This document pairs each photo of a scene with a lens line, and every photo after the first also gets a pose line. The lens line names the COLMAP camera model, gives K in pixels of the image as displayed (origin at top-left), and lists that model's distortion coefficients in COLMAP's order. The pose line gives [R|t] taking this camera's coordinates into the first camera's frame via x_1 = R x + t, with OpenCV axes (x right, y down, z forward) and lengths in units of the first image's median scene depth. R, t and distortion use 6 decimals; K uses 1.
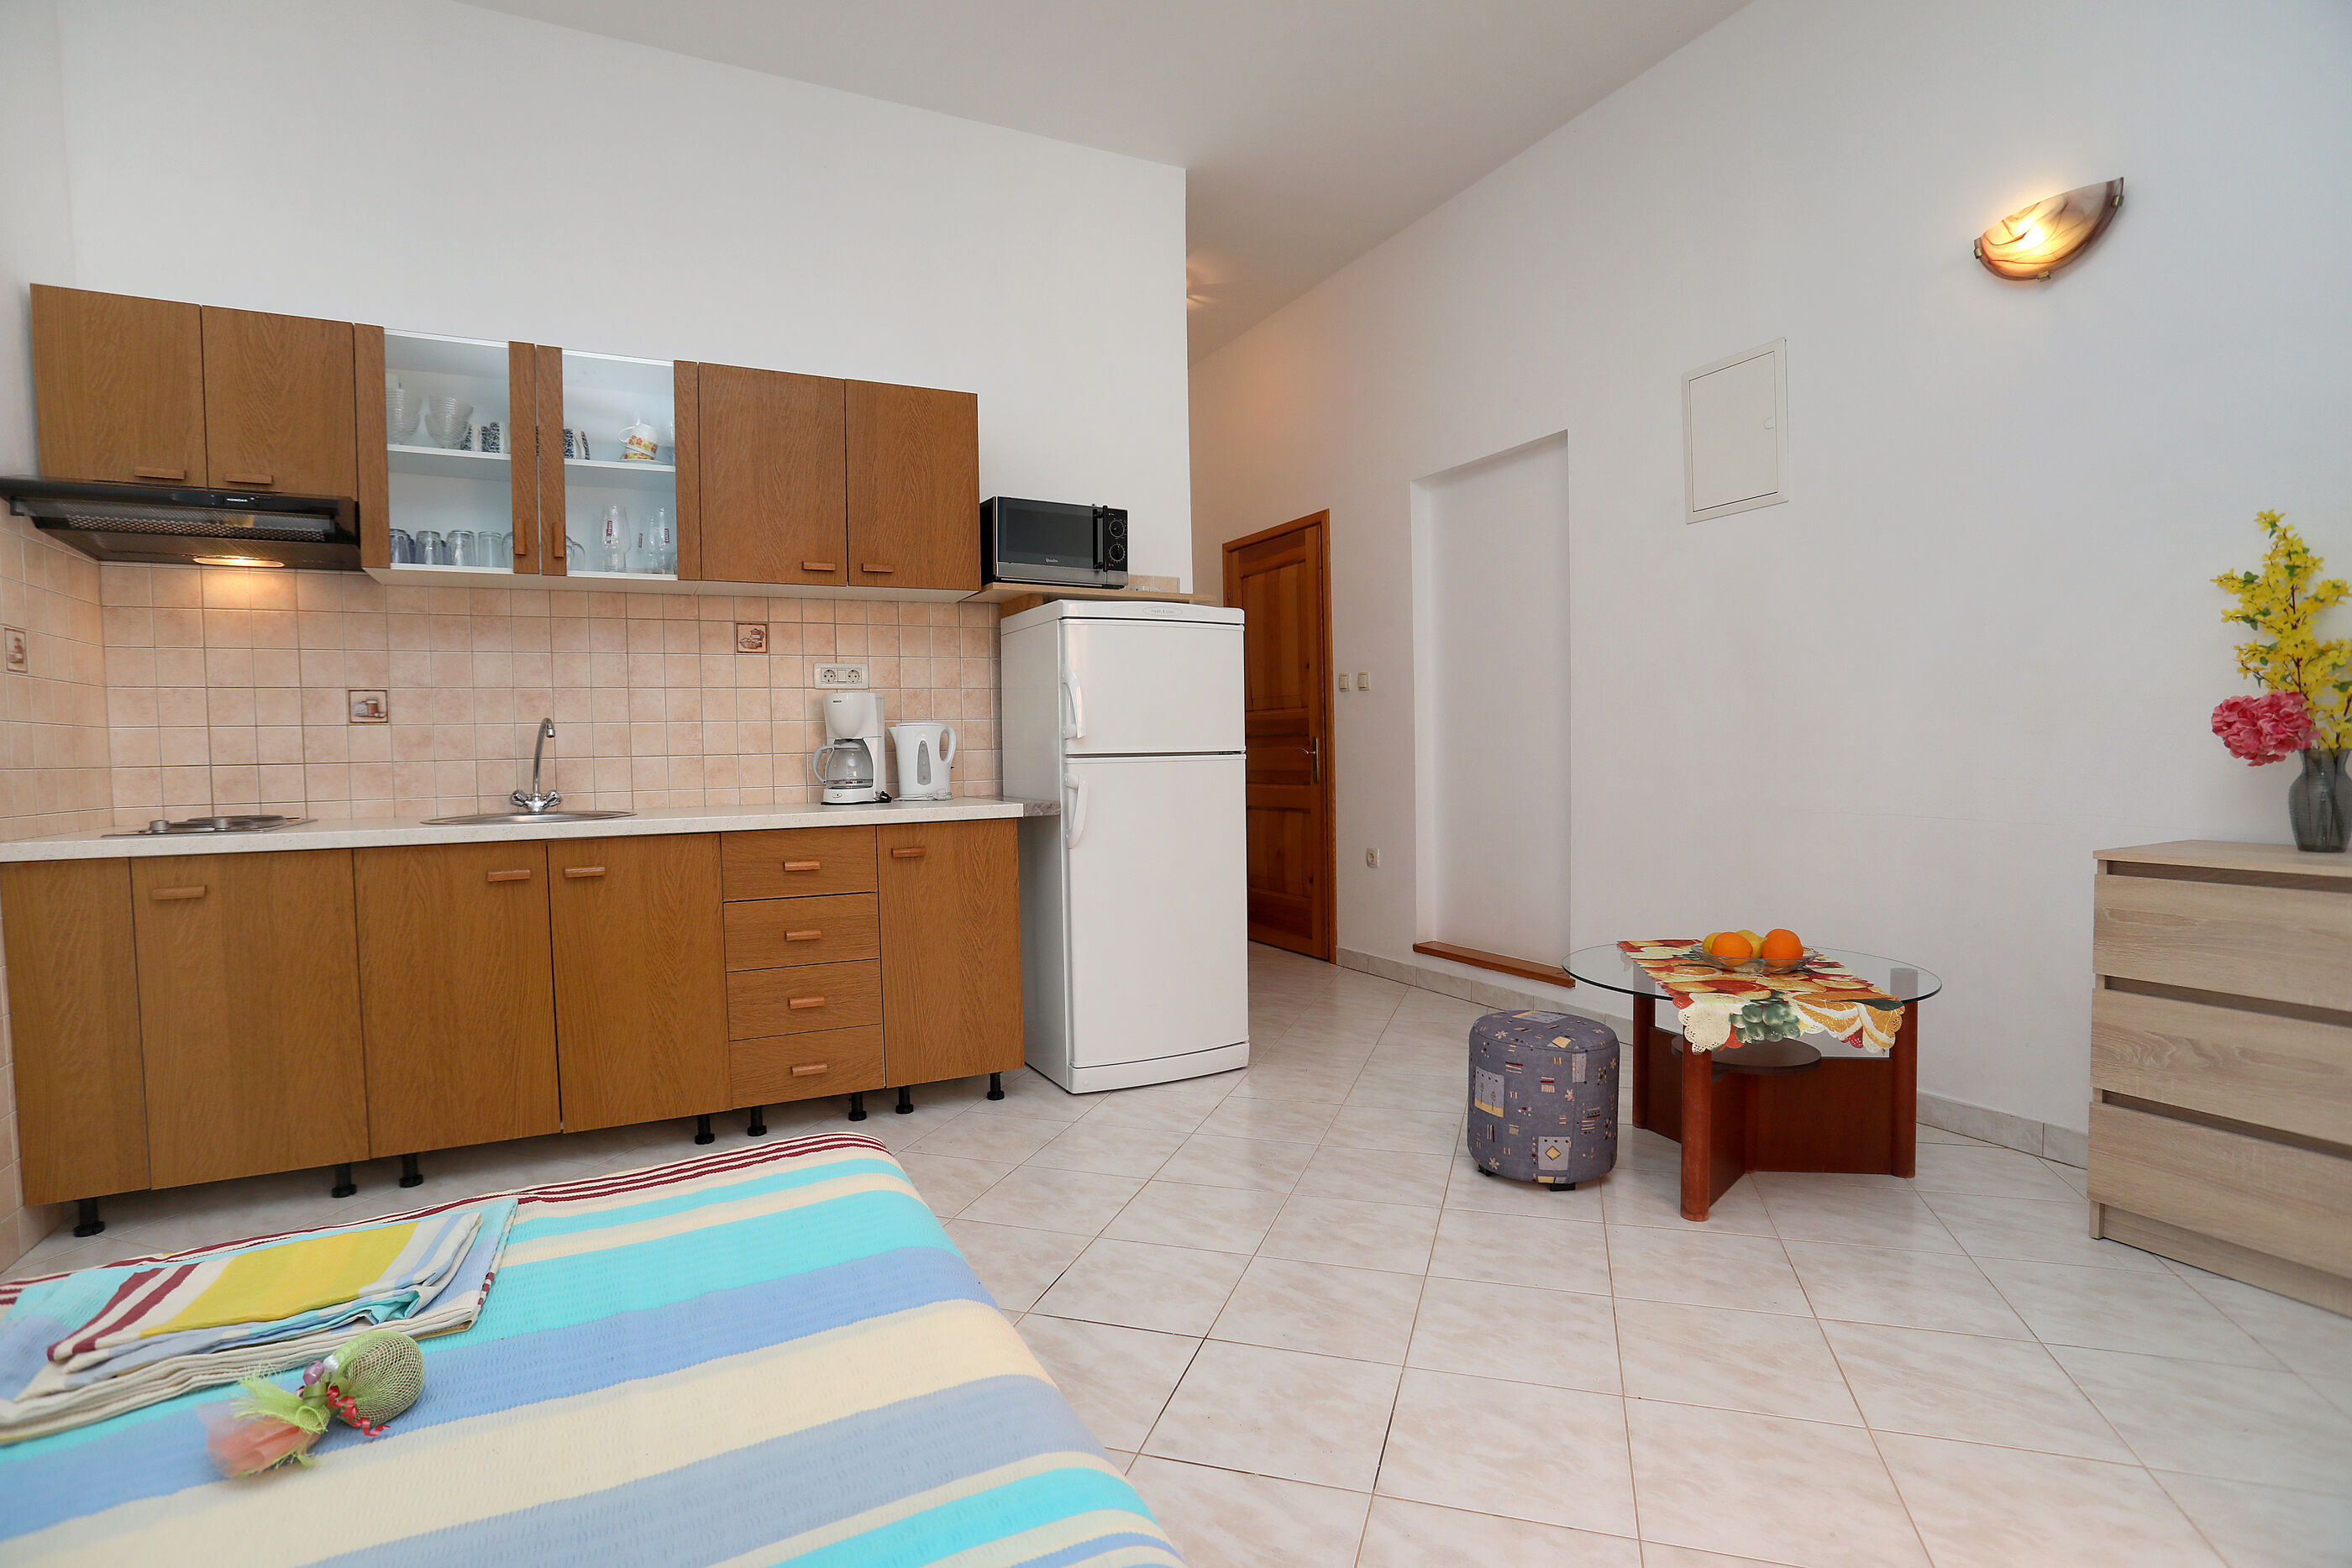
lens RADIAL K [[1155.4, 0, 1169.6], [0, 1155.4, 794.1], [0, 0, 1]] dist [-0.078068, 0.036870]
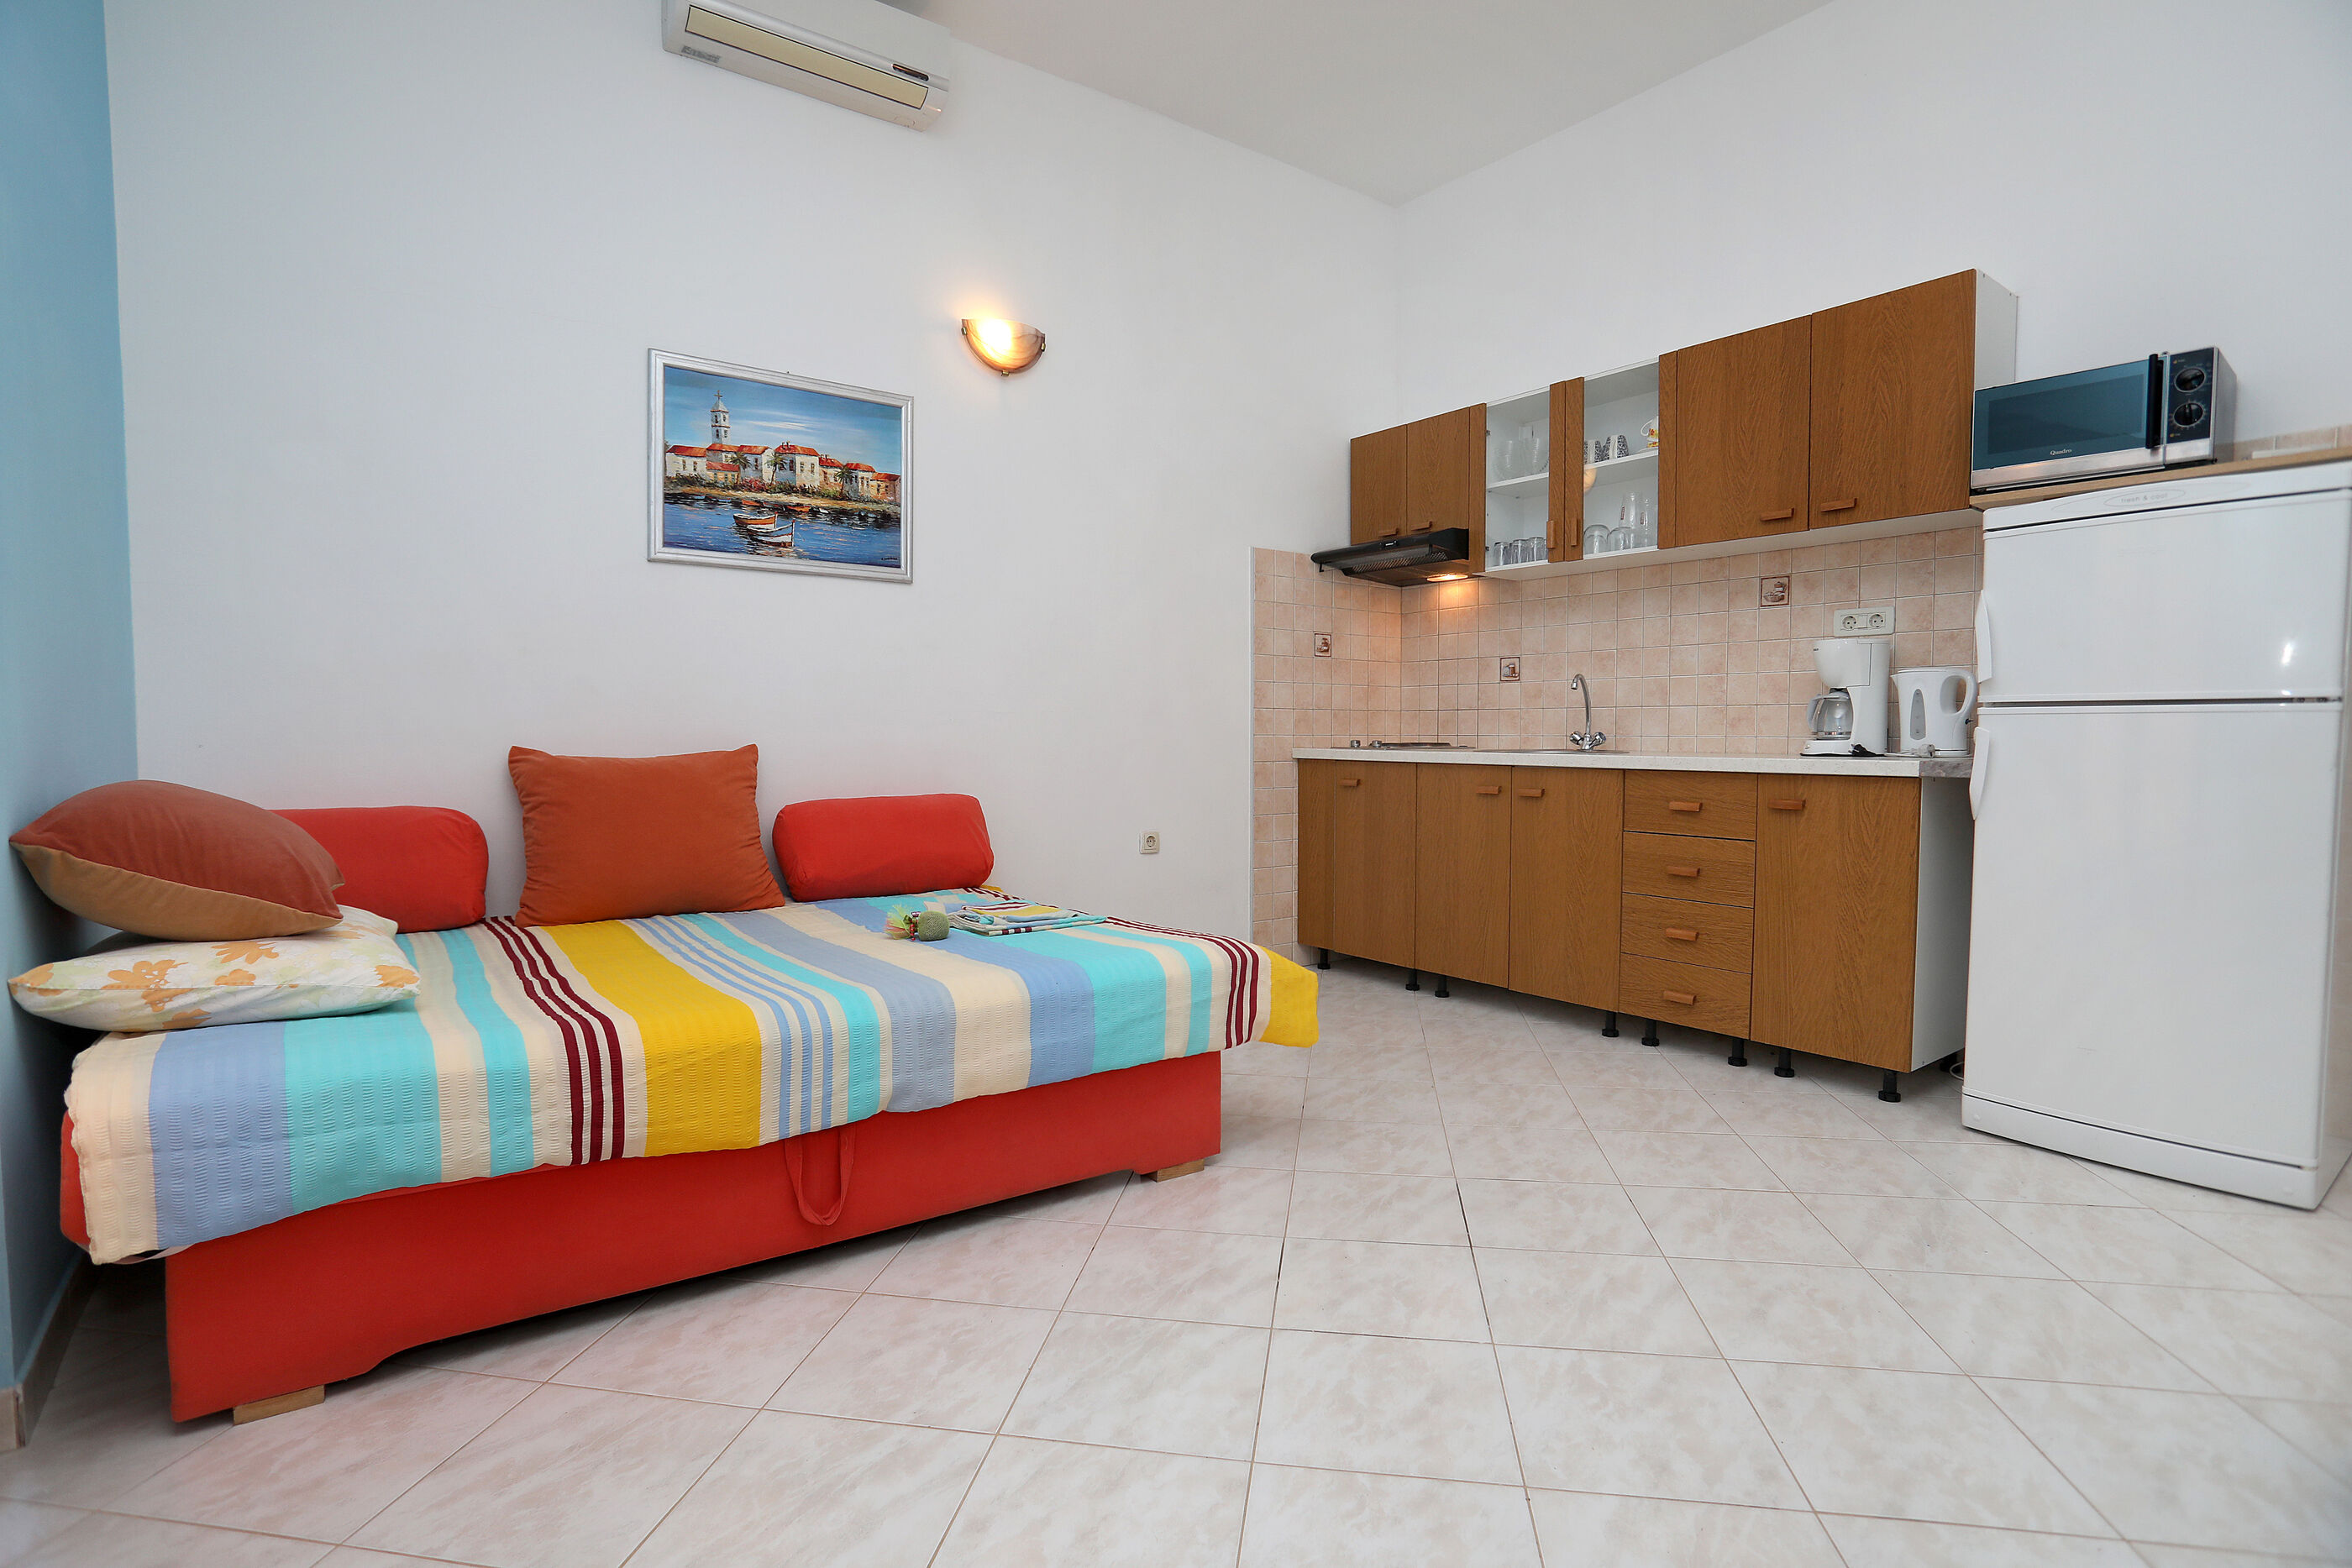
lens RADIAL K [[1155.4, 0, 1169.6], [0, 1155.4, 794.1], [0, 0, 1]] dist [-0.078068, 0.036870]
pose [[0.161751, 0.071827, -0.984214, 0.715186], [-0.042064, 0.996943, 0.065843, 0.001364], [0.985935, 0.030750, 0.164278, 0.387514]]
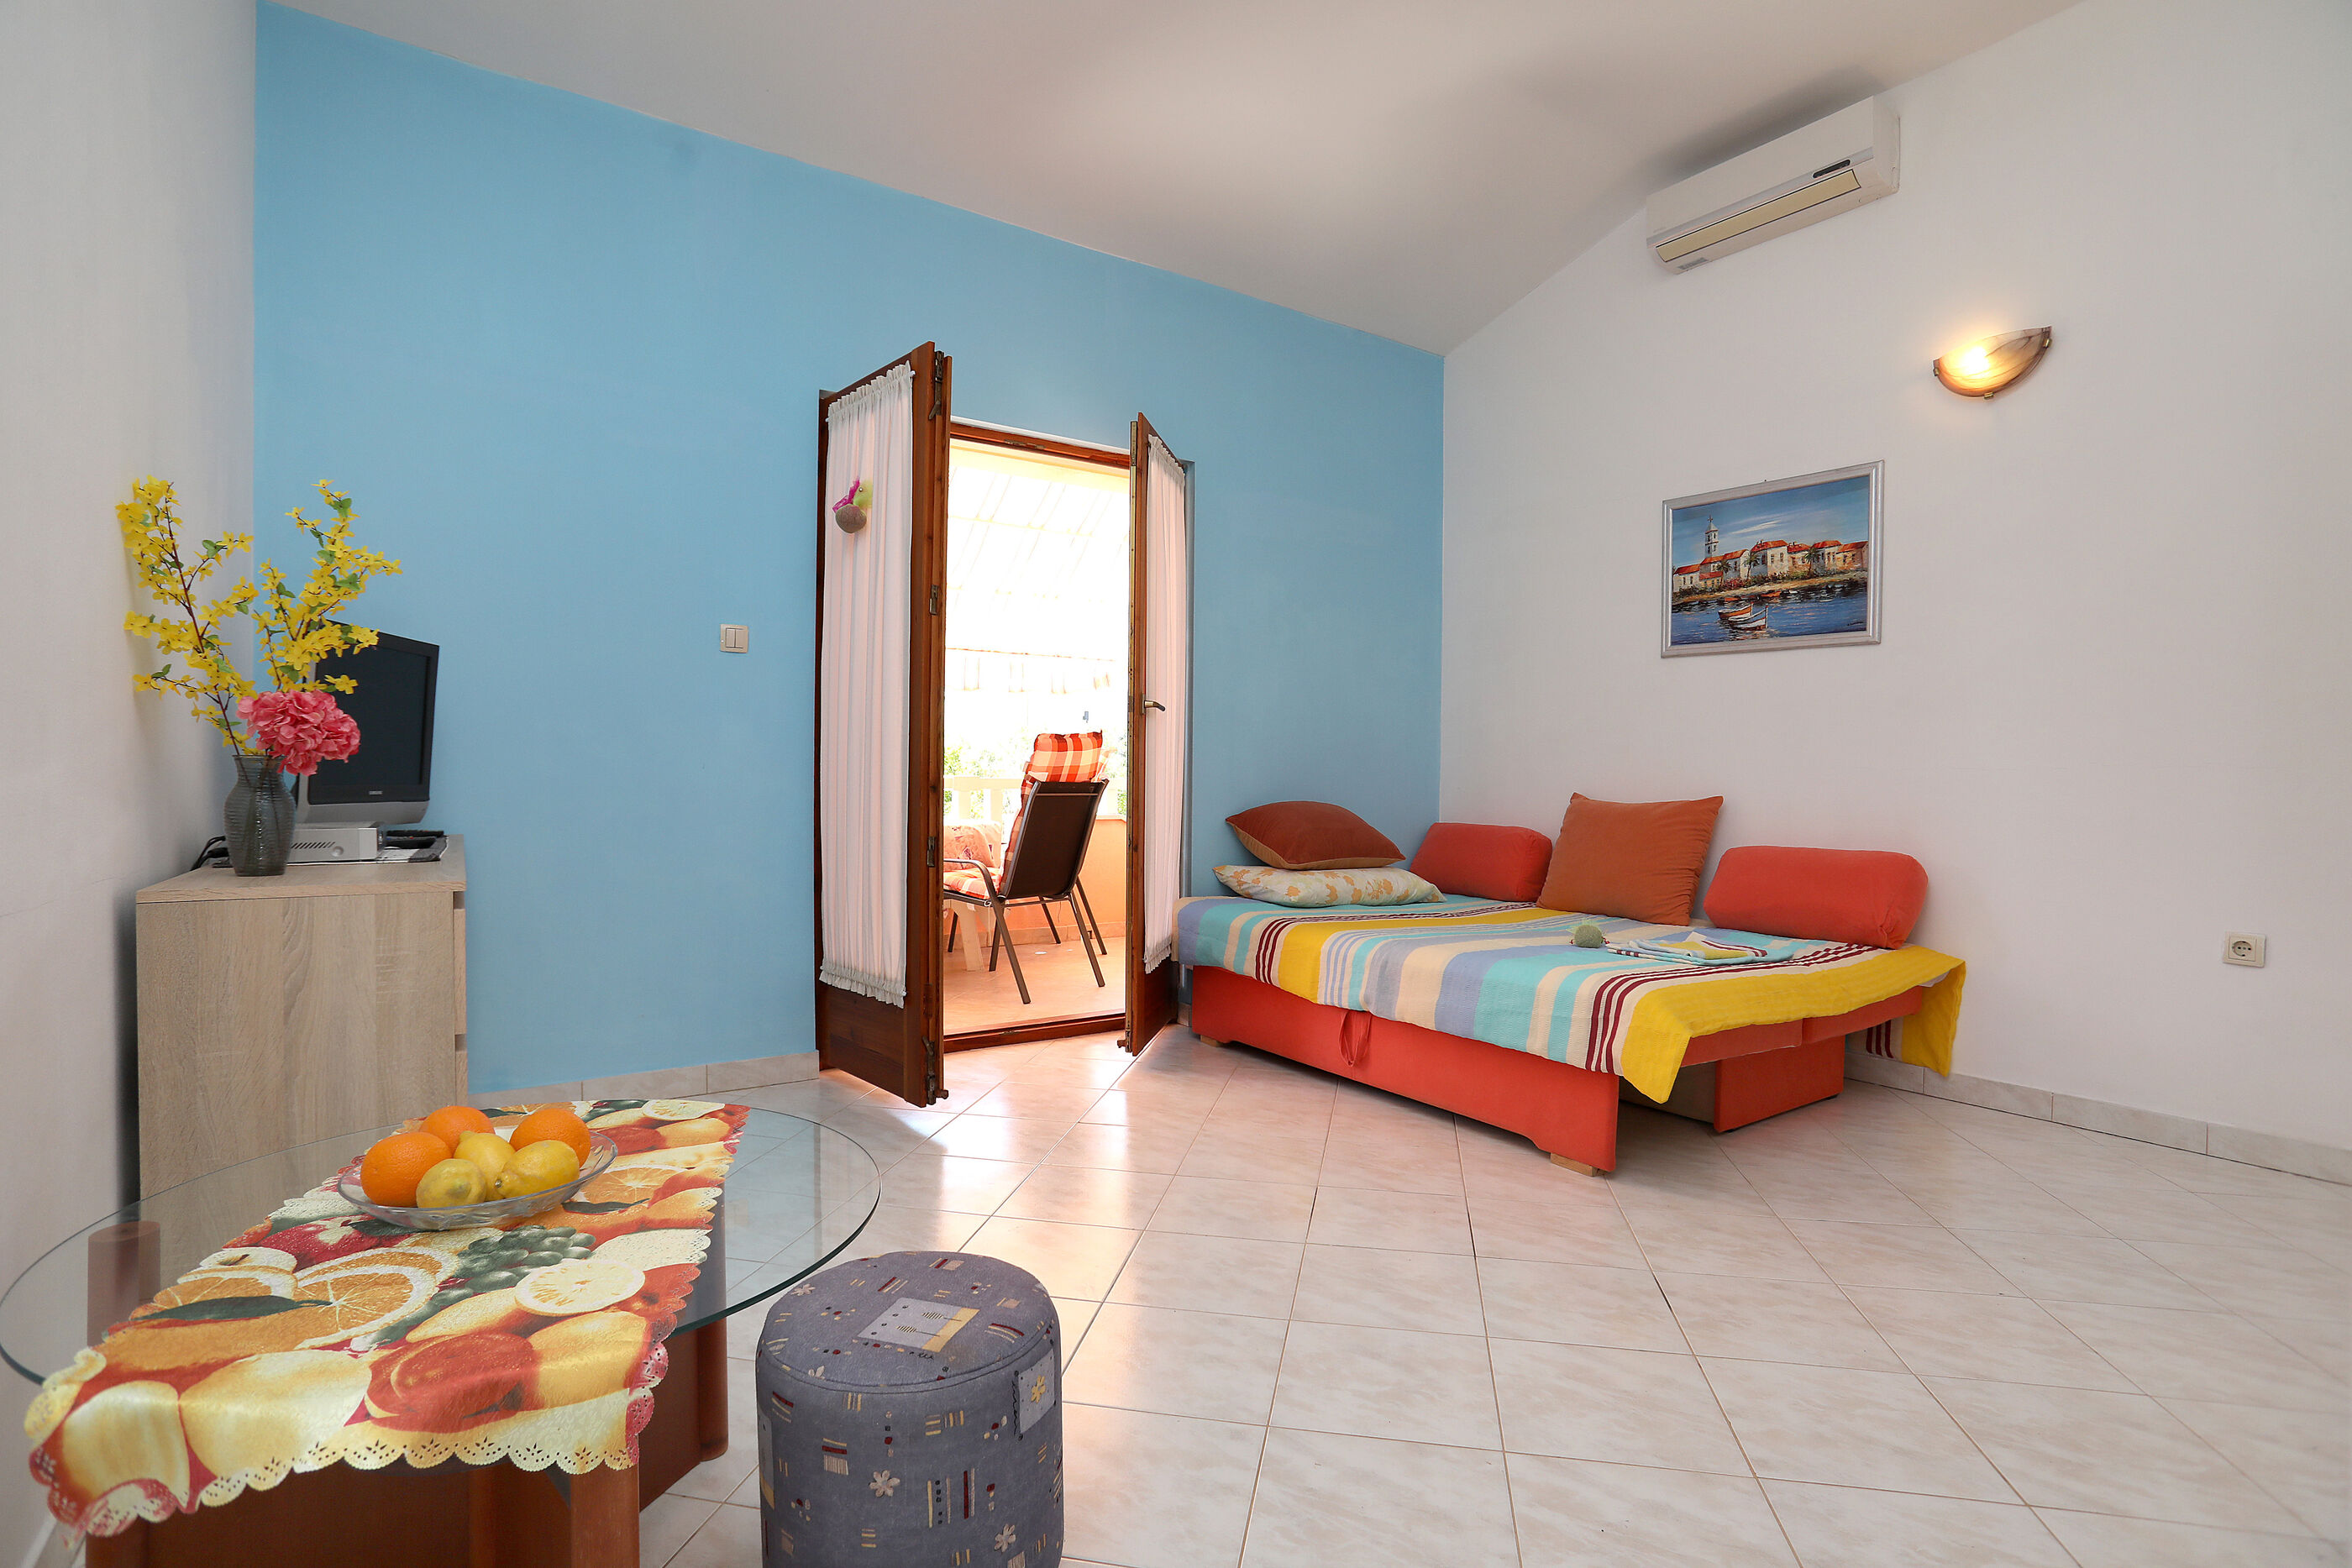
lens RADIAL K [[1155.4, 0, 1169.6], [0, 1155.4, 794.1], [0, 0, 1]] dist [-0.078068, 0.036870]
pose [[-0.992731, 0.011605, -0.119796, 0.341614], [0.004419, 0.998184, 0.060076, -0.046451], [0.120276, 0.059110, -0.990979, 1.500581]]
